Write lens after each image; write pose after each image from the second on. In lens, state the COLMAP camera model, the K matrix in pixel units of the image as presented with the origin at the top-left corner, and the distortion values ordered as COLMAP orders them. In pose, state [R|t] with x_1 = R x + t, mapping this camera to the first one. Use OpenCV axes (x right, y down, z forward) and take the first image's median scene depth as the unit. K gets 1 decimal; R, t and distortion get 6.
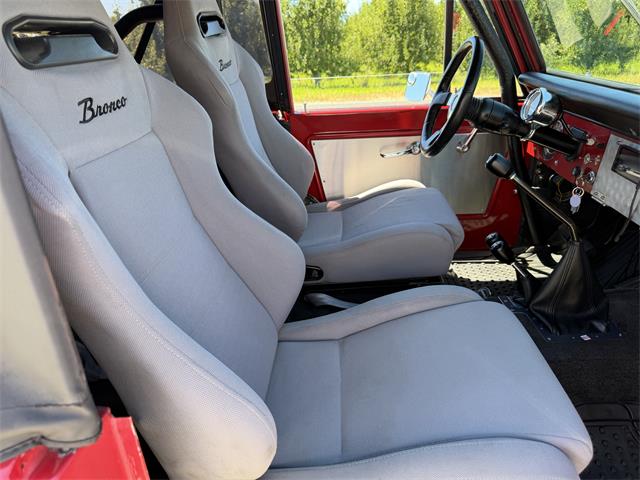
lens RADIAL K [[450.8, 0, 323.5], [0, 450.8, 235.2], [0, 0, 1]] dist [0.025111, -0.030479]
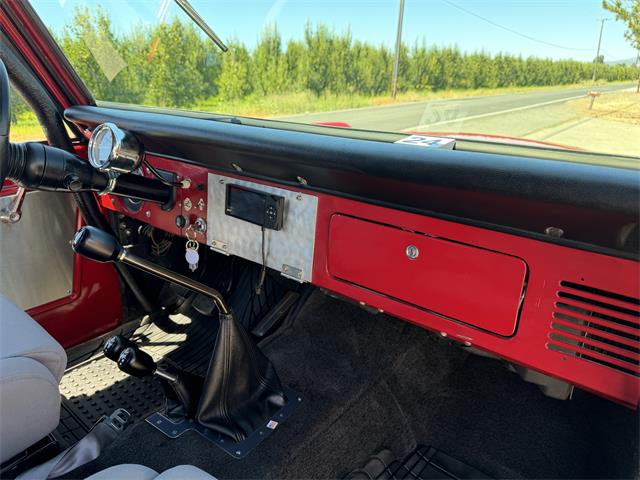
lens RADIAL K [[450.8, 0, 315.9], [0, 450.8, 234.4], [0, 0, 1]] dist [0.025111, -0.030479]
pose [[0.603692, -0.228601, 0.763739, 0.080597], [0.296619, 0.953634, 0.050980, -0.088799], [-0.739982, 0.195763, 0.643508, 0.306173]]
